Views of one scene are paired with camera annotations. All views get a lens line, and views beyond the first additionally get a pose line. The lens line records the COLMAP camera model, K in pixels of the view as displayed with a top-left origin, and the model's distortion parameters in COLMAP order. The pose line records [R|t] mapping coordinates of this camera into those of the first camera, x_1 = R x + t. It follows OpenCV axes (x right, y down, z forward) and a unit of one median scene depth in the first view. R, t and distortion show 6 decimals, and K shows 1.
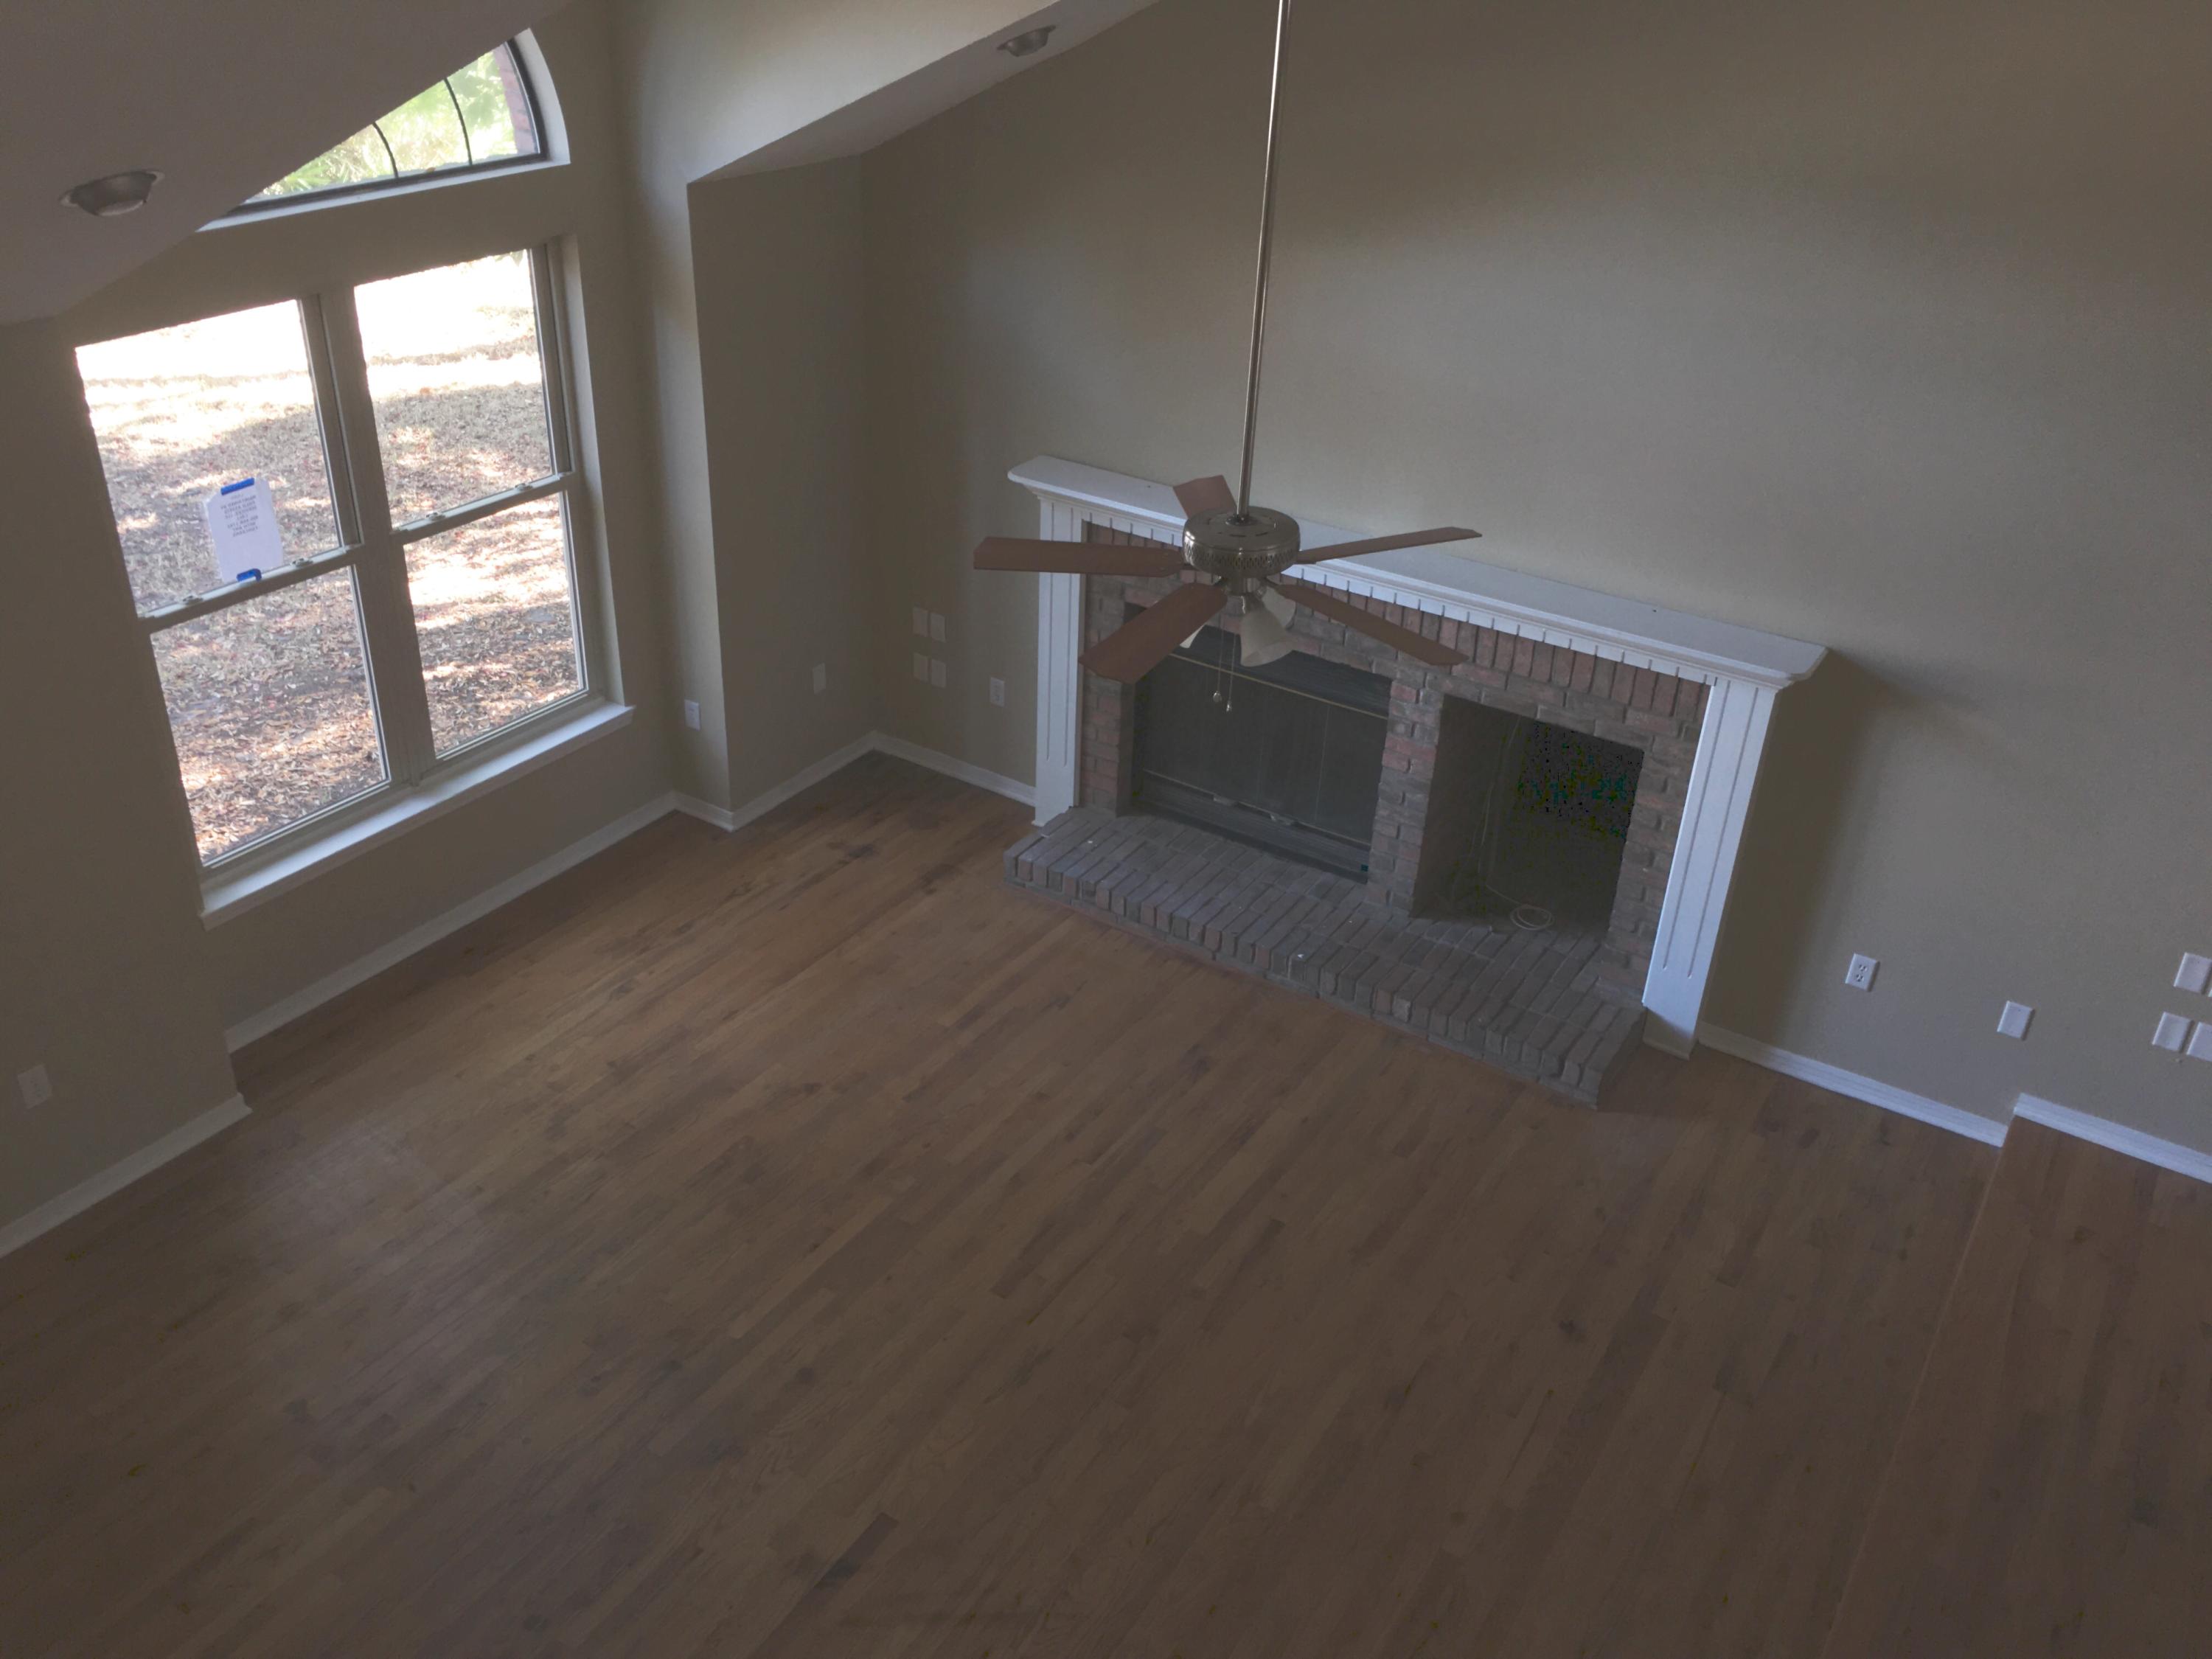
lens RADIAL K [[1862.4, 0, 1101.8], [0, 1862.4, 805.9], [0, 0, 1]] dist [0.064954, -0.080406]
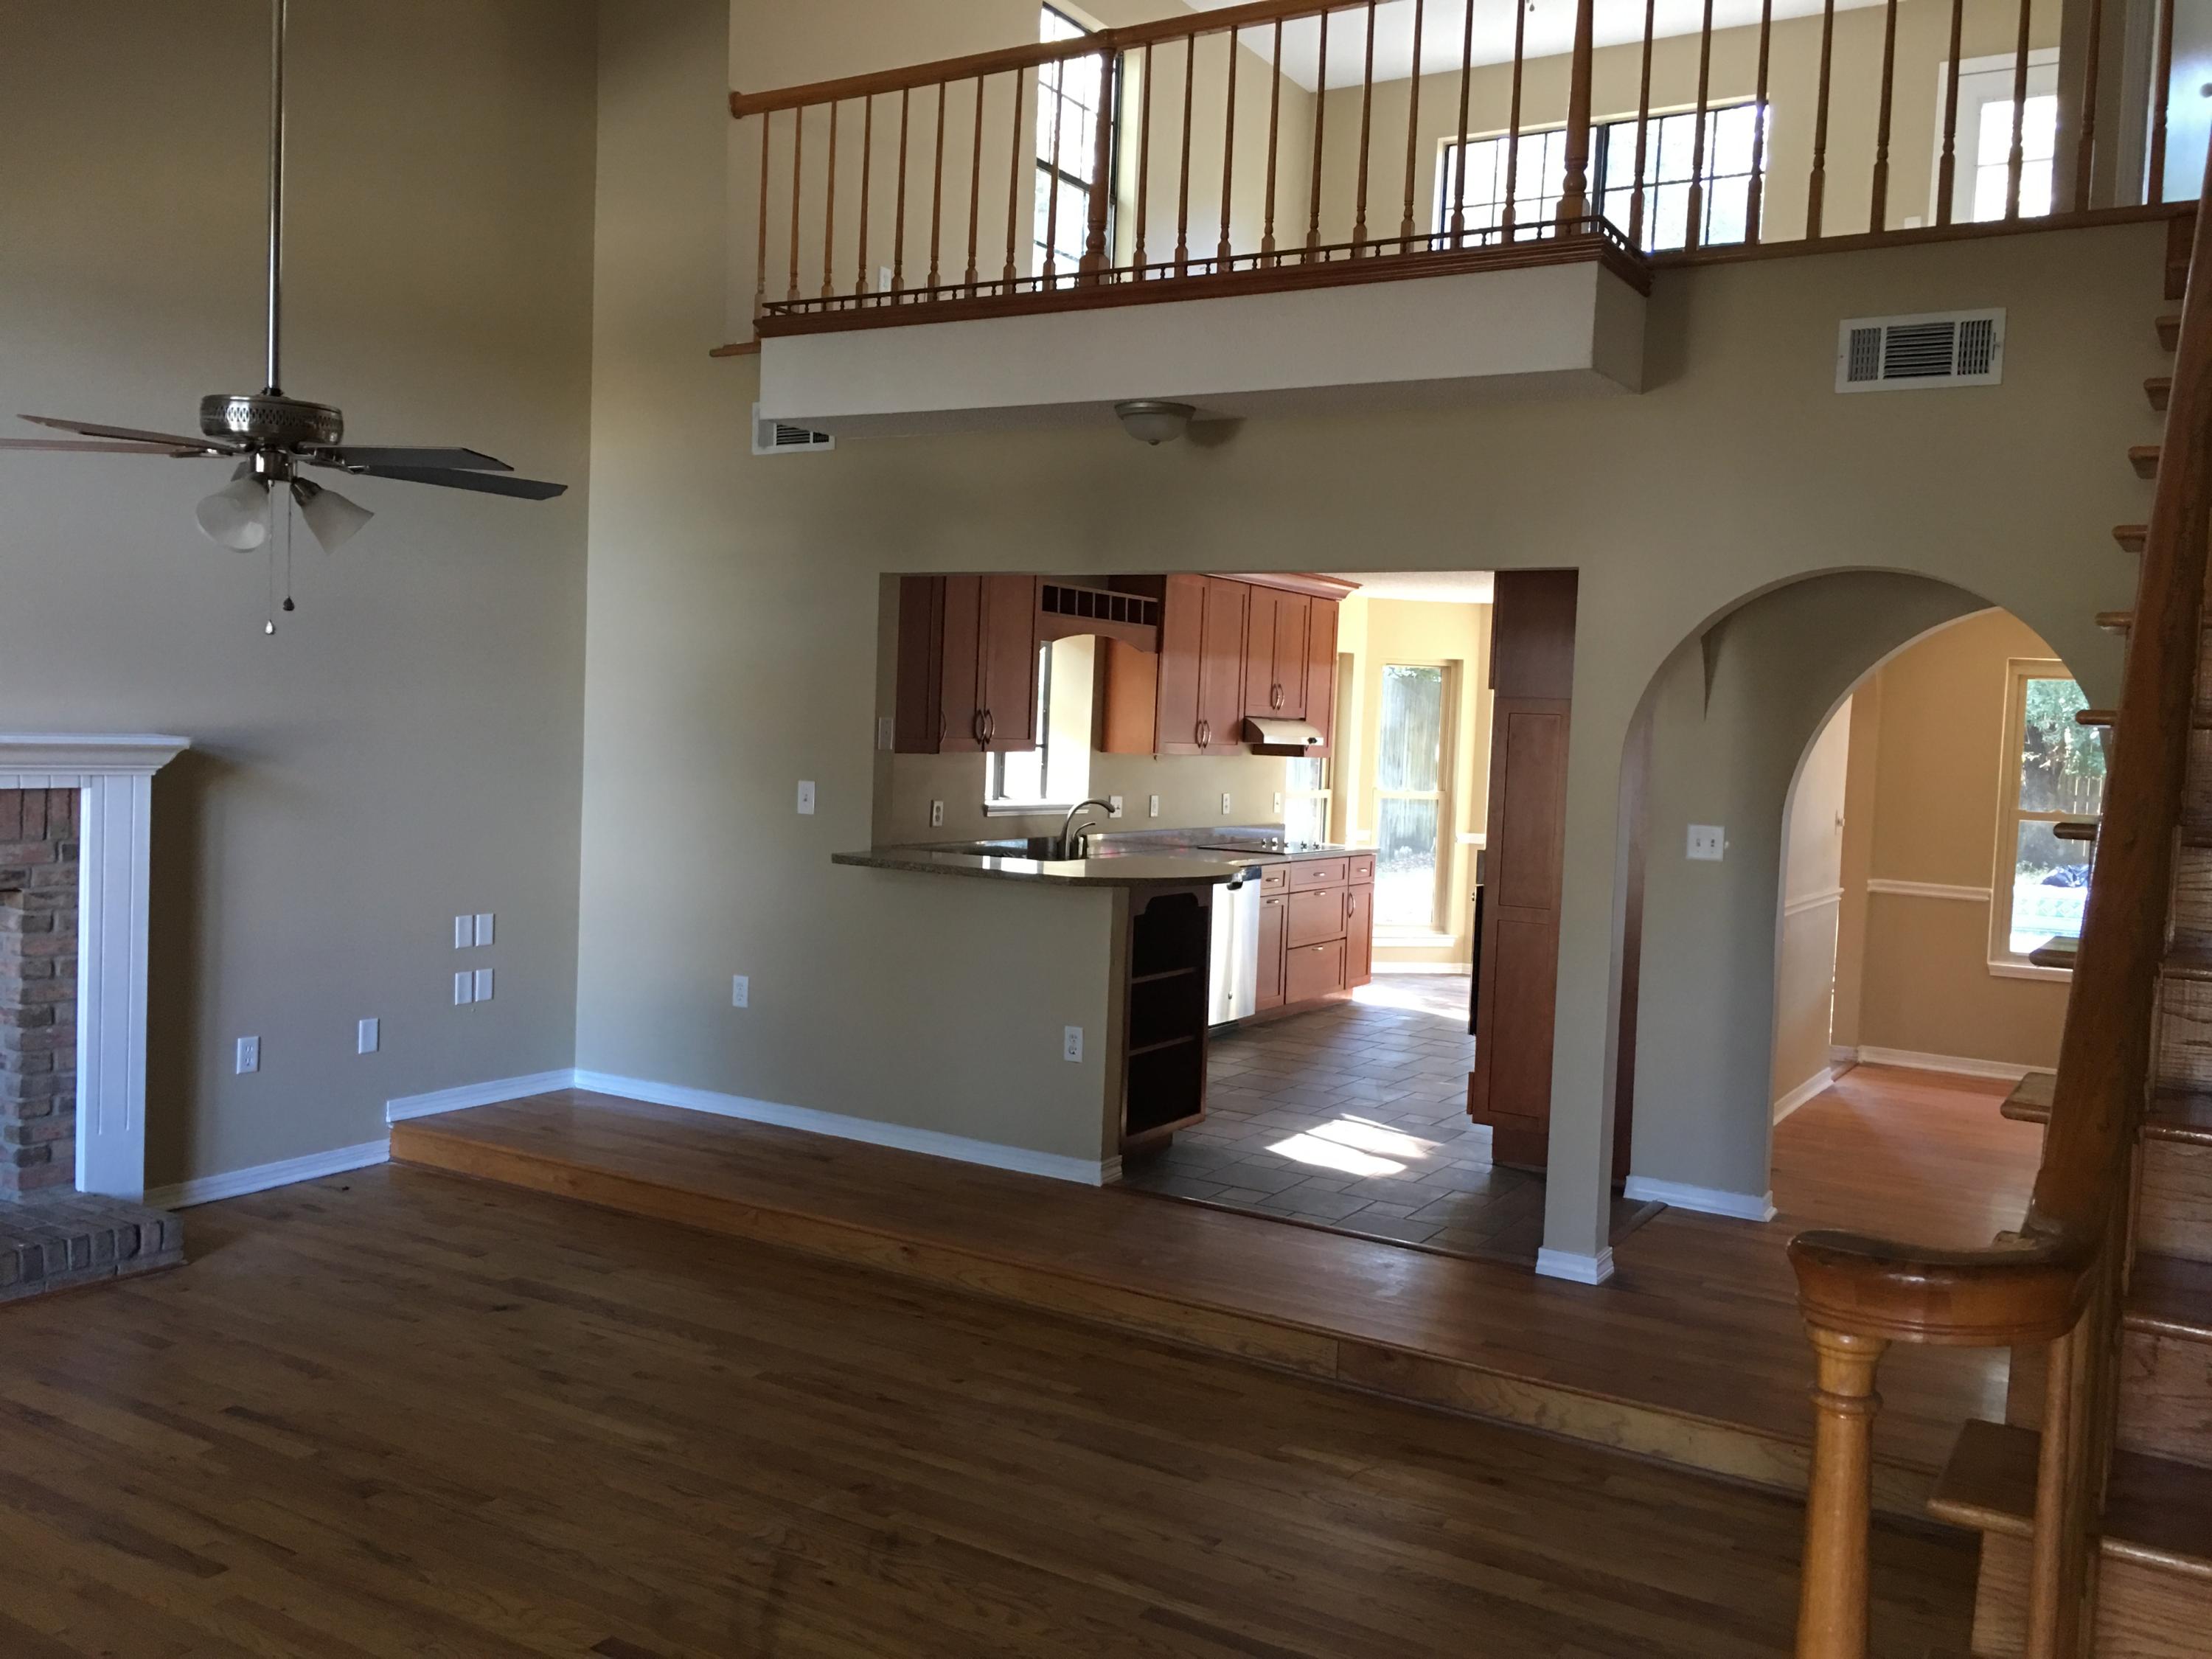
lens RADIAL K [[1862.4, 0, 1102.4], [0, 1862.4, 814.5], [0, 0, 1]] dist [0.064954, -0.080406]
pose [[-0.018578, -0.091508, 0.995631, -0.599298], [0.450006, 0.888473, 0.090056, 0.087857], [-0.892832, 0.449713, 0.024673, 0.495657]]
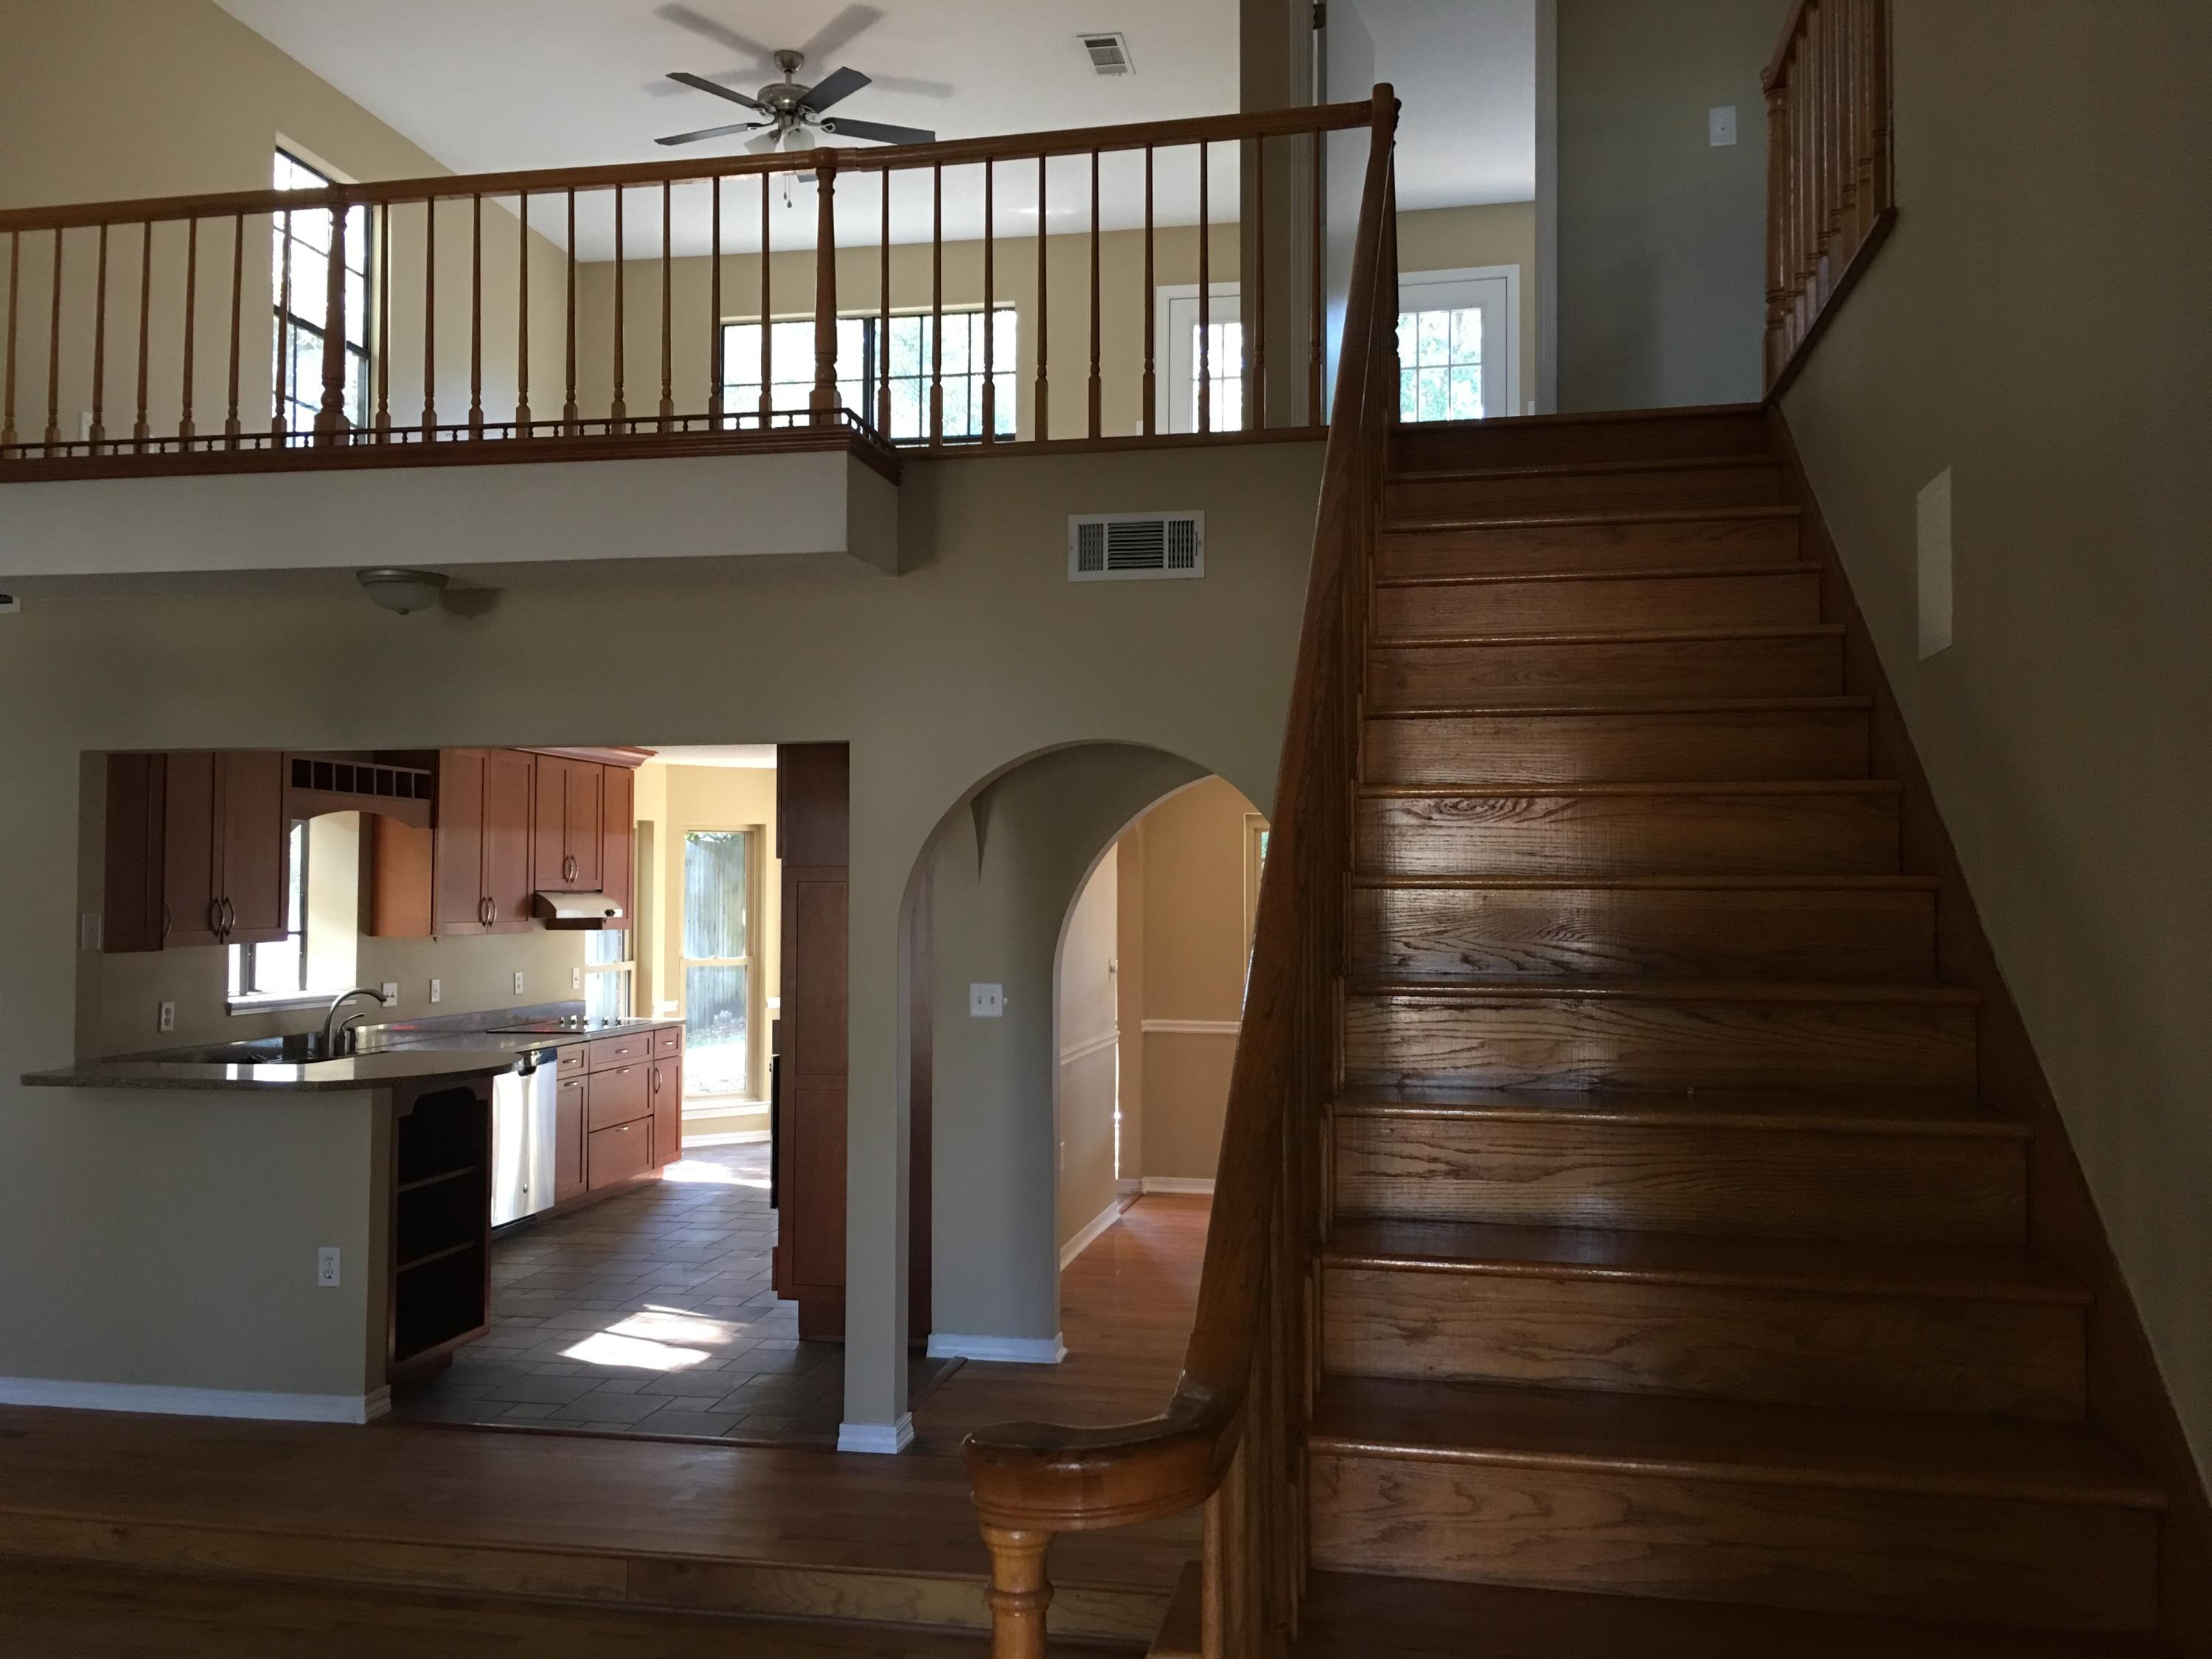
lens RADIAL K [[1862.4, 0, 1098.8], [0, 1862.4, 826.4], [0, 0, 1]] dist [0.064954, -0.080406]
pose [[-0.366614, -0.008108, 0.930338, -0.597581], [0.438913, 0.880186, 0.180631, 0.091470], [-0.820335, 0.474559, -0.319130, 0.473018]]
